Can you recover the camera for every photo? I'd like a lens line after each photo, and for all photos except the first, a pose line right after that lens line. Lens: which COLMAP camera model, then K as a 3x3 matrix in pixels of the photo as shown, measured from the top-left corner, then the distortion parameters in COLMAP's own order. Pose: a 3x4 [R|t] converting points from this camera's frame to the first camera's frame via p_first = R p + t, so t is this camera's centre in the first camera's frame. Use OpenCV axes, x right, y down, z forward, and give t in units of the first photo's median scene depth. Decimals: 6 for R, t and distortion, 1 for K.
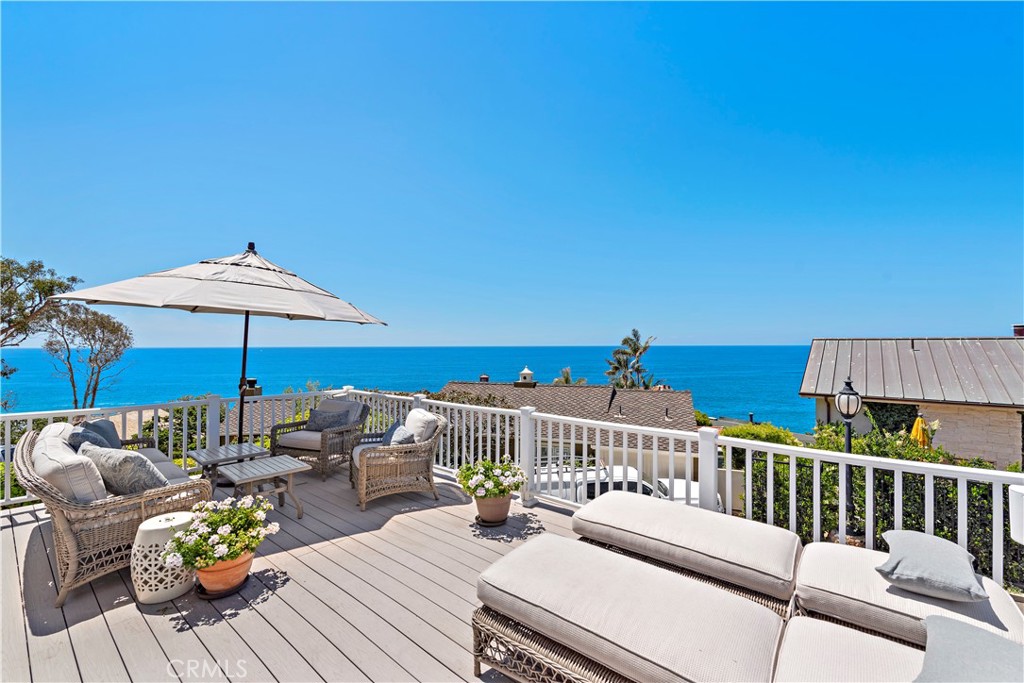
lens RADIAL K [[425.7, 0, 517.7], [0, 425.7, 342.4], [0, 0, 1]] dist [0.011674, -0.004221]
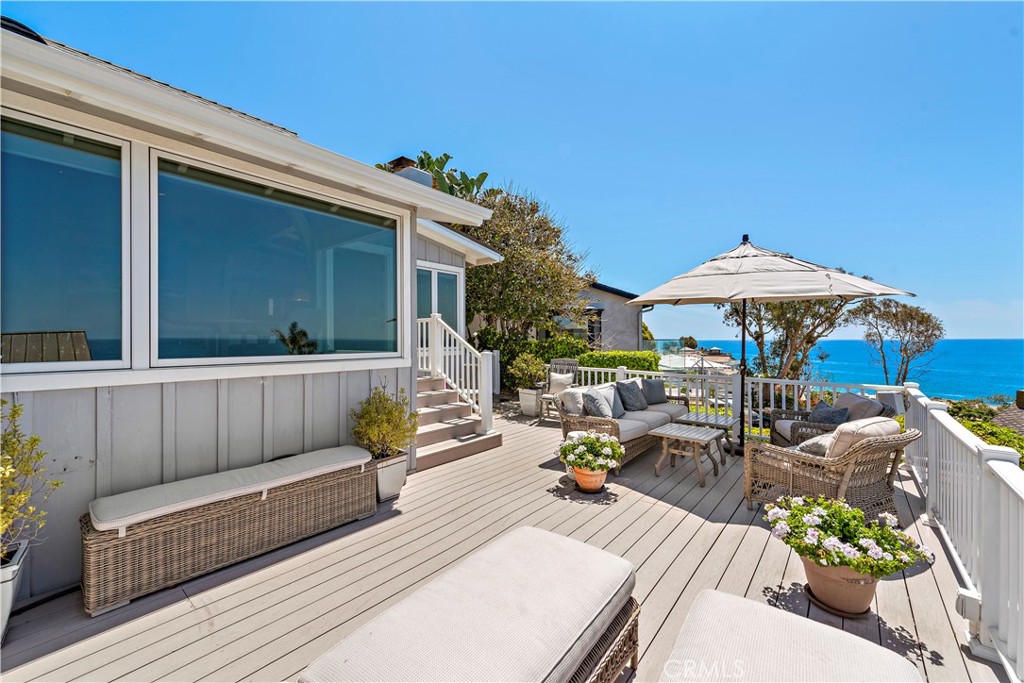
lens RADIAL K [[406.5, 0, 516.1], [0, 406.5, 344.8], [0, 0, 1]] dist [0.008478, -0.000339]
pose [[-0.012830, 0.013810, -0.999822, 0.433689], [0.012017, 0.999835, 0.013656, 0.025606], [0.999845, -0.011839, -0.012994, 0.448165]]
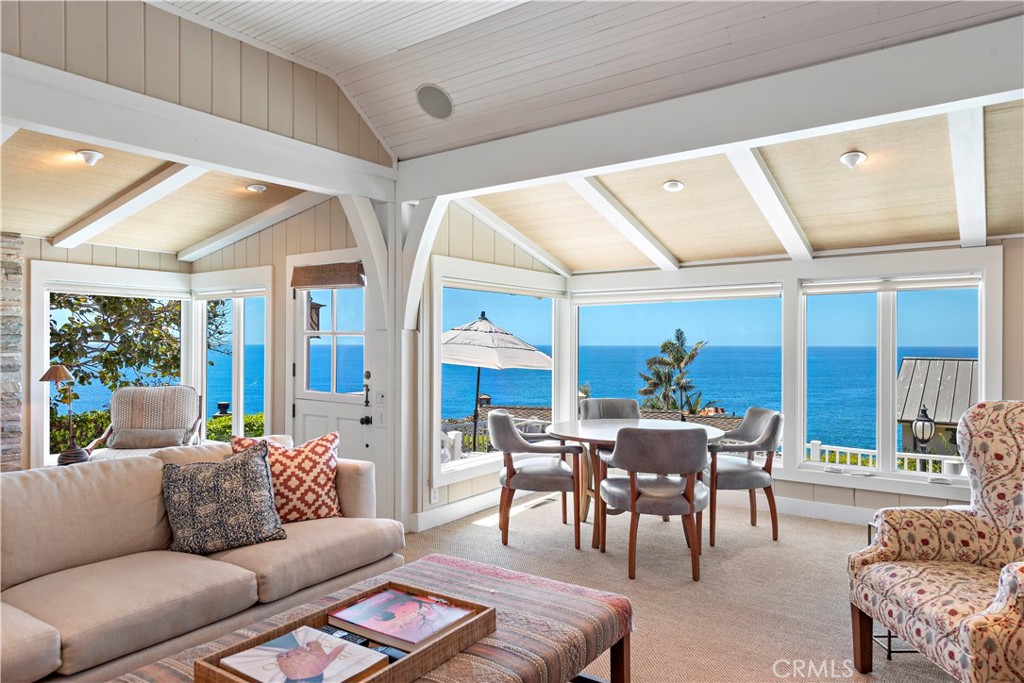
lens RADIAL K [[667.1, 0, 512.0], [0, 667.1, 341.5], [0, 0, 1]] dist [0.003367, 0.000239]
pose [[0.998708, 0.001767, 0.050779, -0.597296], [-0.001933, 0.999993, 0.003227, -0.140964], [-0.050773, -0.003321, 0.998705, -1.067267]]
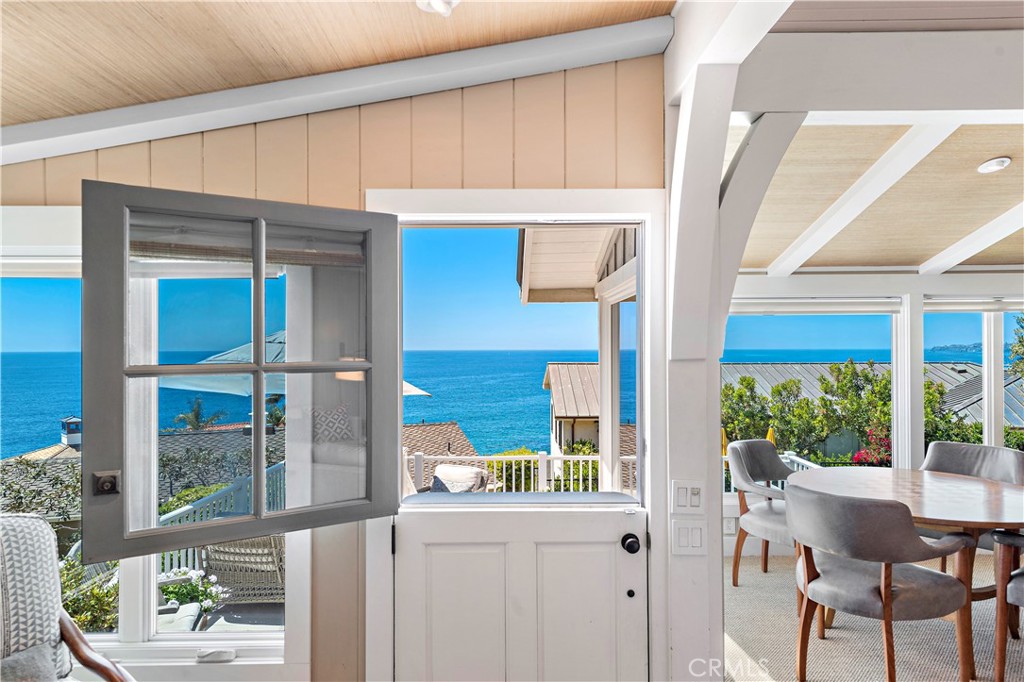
lens RADIAL K [[628.3, 0, 505.8], [0, 628.3, 348.4], [0, 0, 1]] dist [0.008194, -0.002767]
pose [[0.778719, -0.001130, 0.627372, -1.082163], [-0.003781, 0.999972, 0.006495, -0.162606], [-0.627362, -0.007430, 0.778692, -0.419669]]
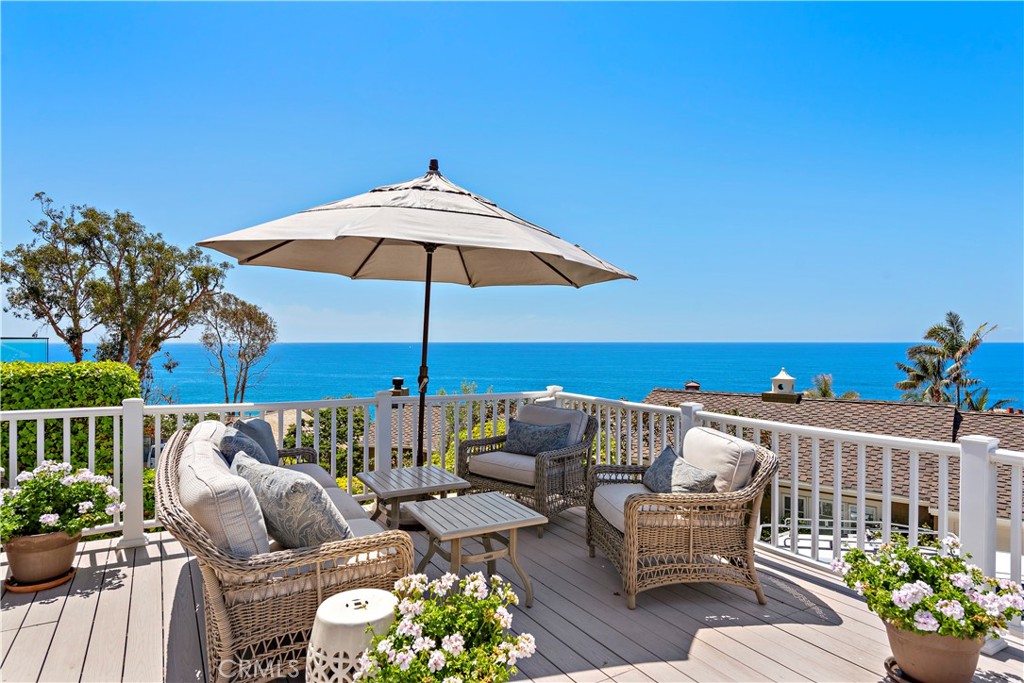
lens RADIAL K [[585.8, 0, 512.0], [0, 585.8, 341.5], [0, 0, 1]] dist [0.005273, -0.000181]
pose [[0.940014, 0.002586, -0.341125, -0.215400], [-0.000343, 0.999978, 0.006636, 0.040215], [0.341135, -0.006121, 0.939994, 0.207326]]
